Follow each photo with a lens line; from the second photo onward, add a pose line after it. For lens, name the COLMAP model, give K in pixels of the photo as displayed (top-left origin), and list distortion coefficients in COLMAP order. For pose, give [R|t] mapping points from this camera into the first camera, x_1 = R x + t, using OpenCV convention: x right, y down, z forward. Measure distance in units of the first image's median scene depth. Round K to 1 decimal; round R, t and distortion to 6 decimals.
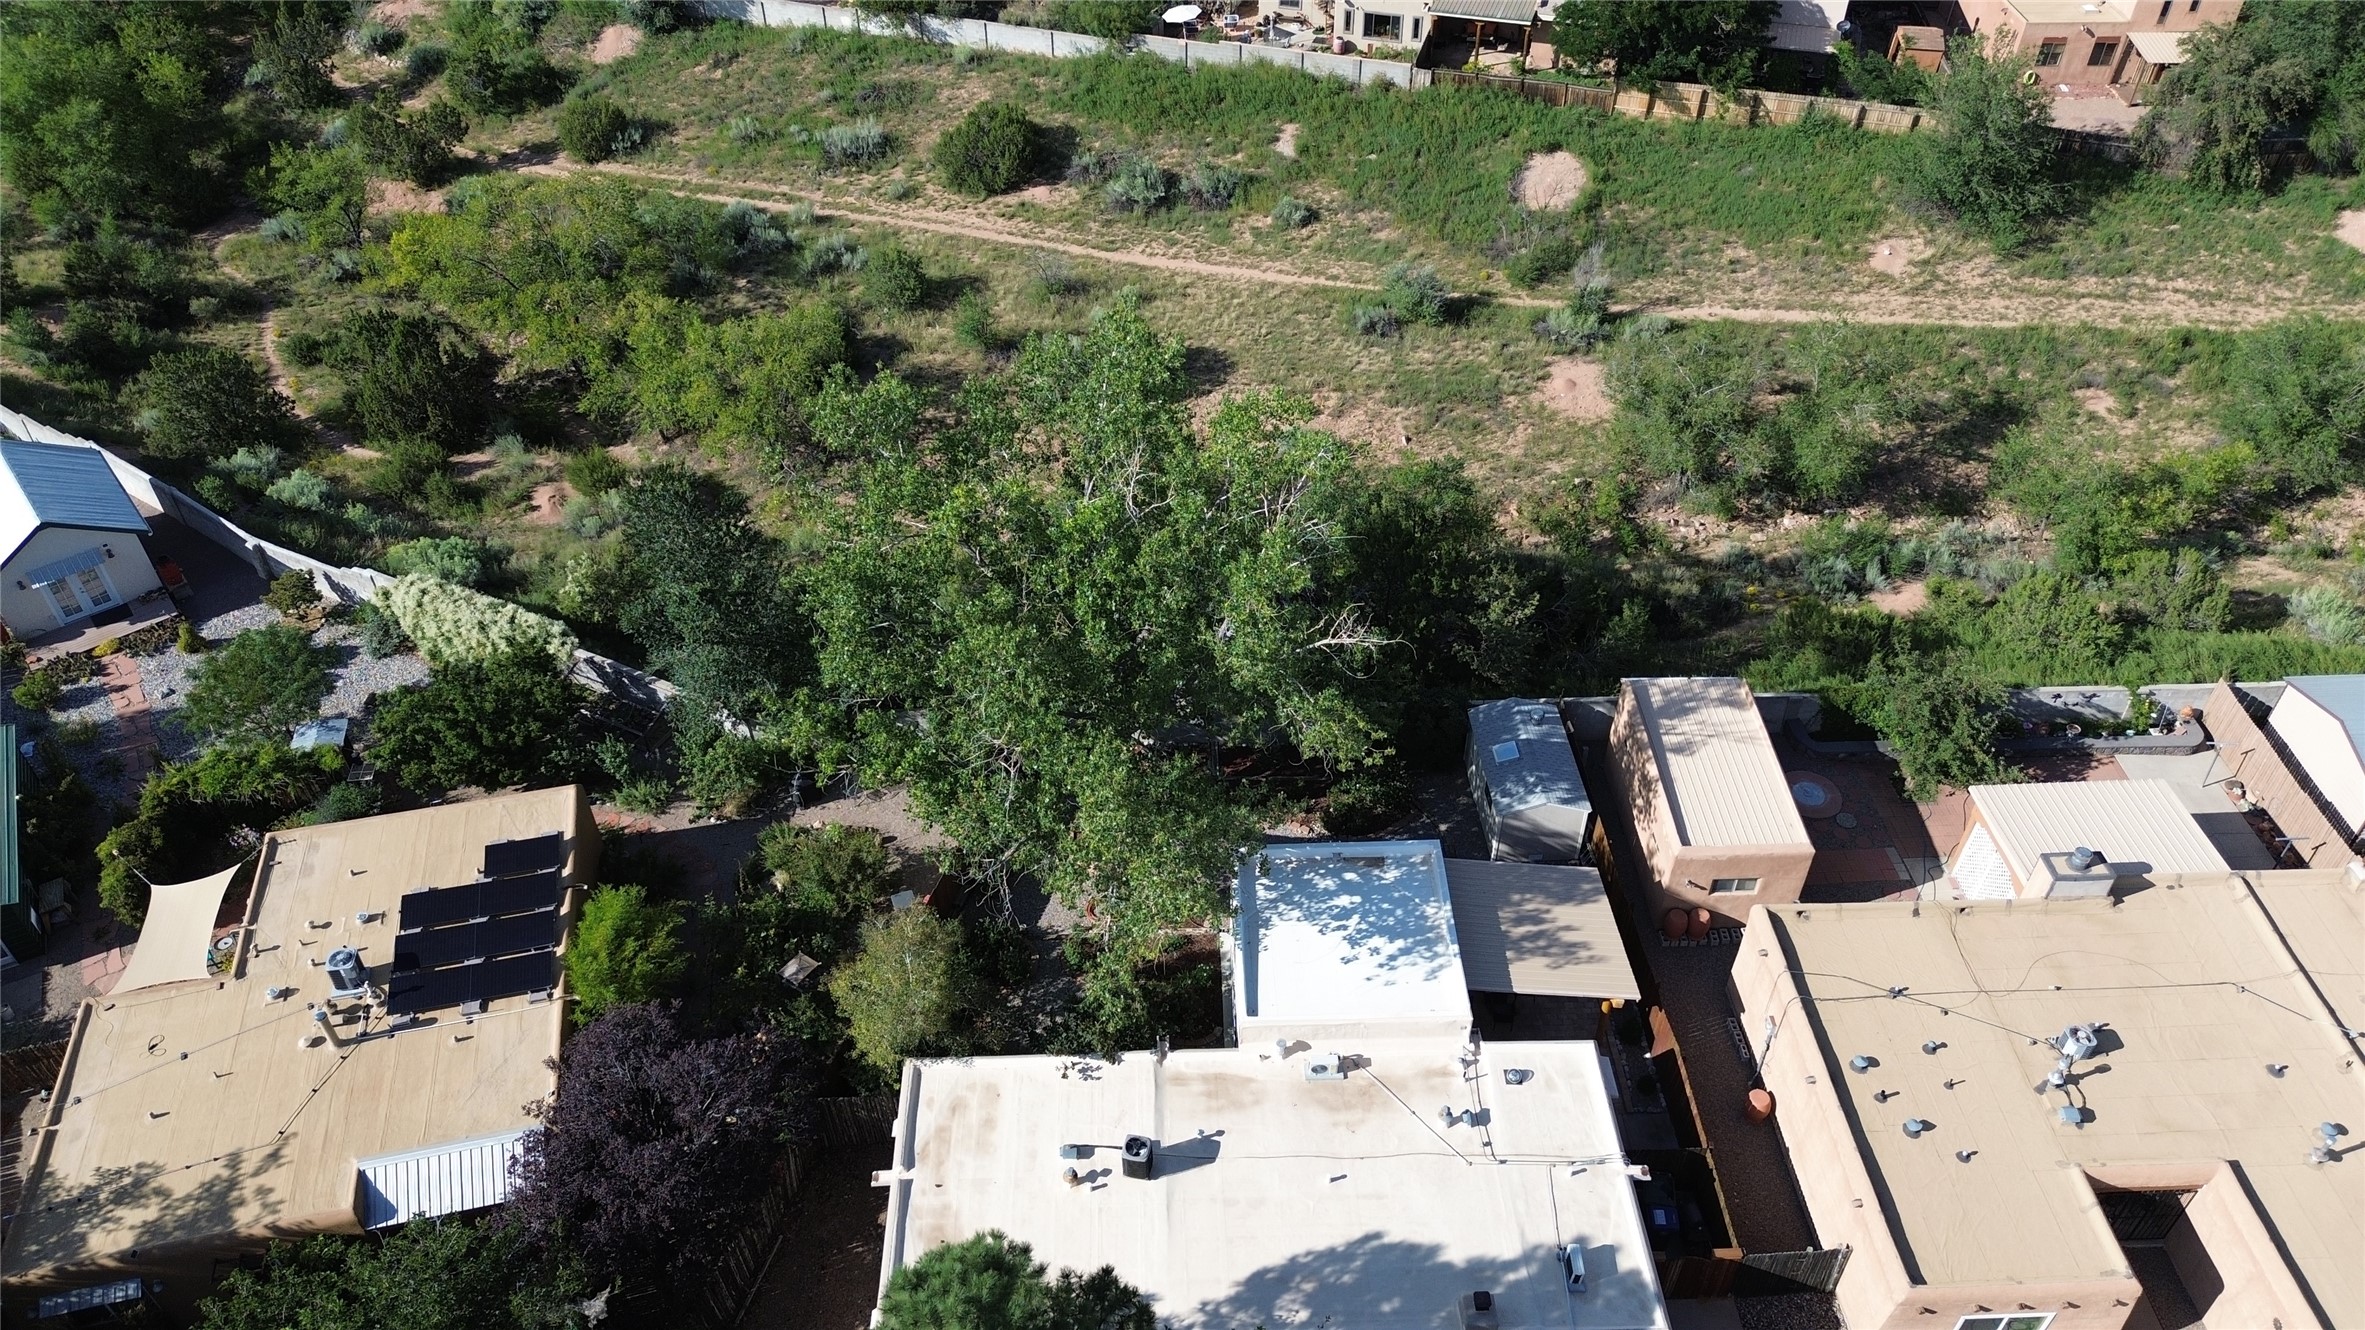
lens RADIAL K [[1681.5, 0, 1183.6], [0, 1681.5, 652.8], [0, 0, 1]] dist [0.060335, -0.054411]
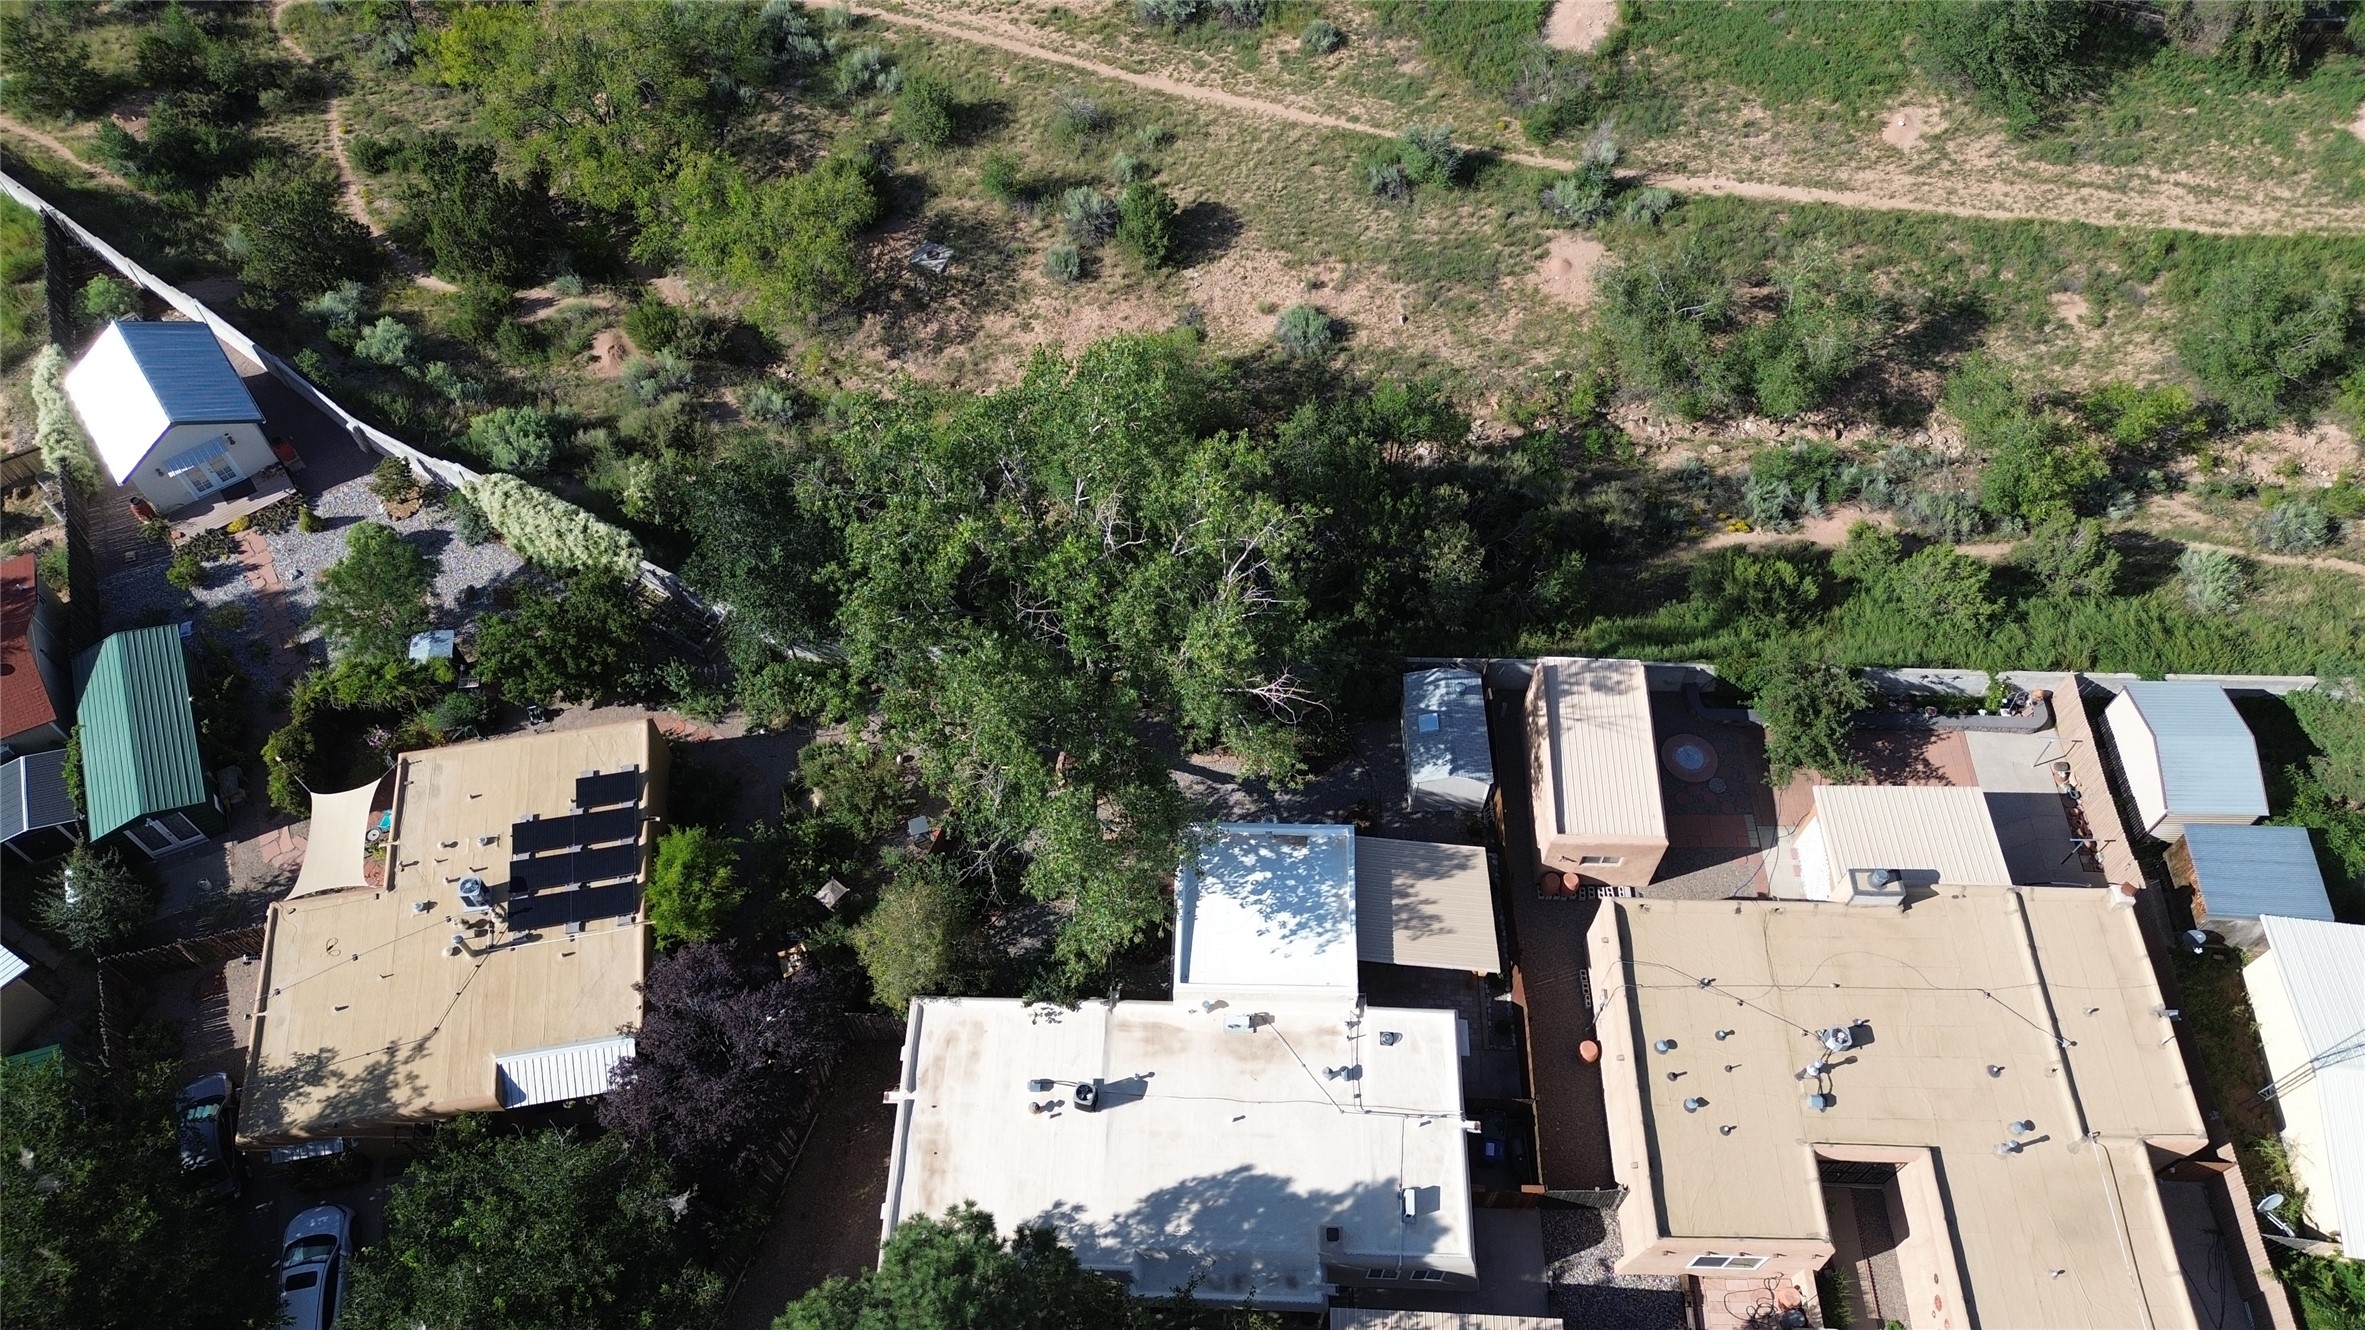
lens RADIAL K [[1681.5, 0, 1183.6], [0, 1681.5, 654.5], [0, 0, 1]] dist [0.060335, -0.054411]
pose [[0.998307, 0.049660, -0.030283, 0.051788], [-0.039939, 0.963752, 0.263795, -0.277044], [0.042286, -0.262138, 0.964103, -0.119239]]
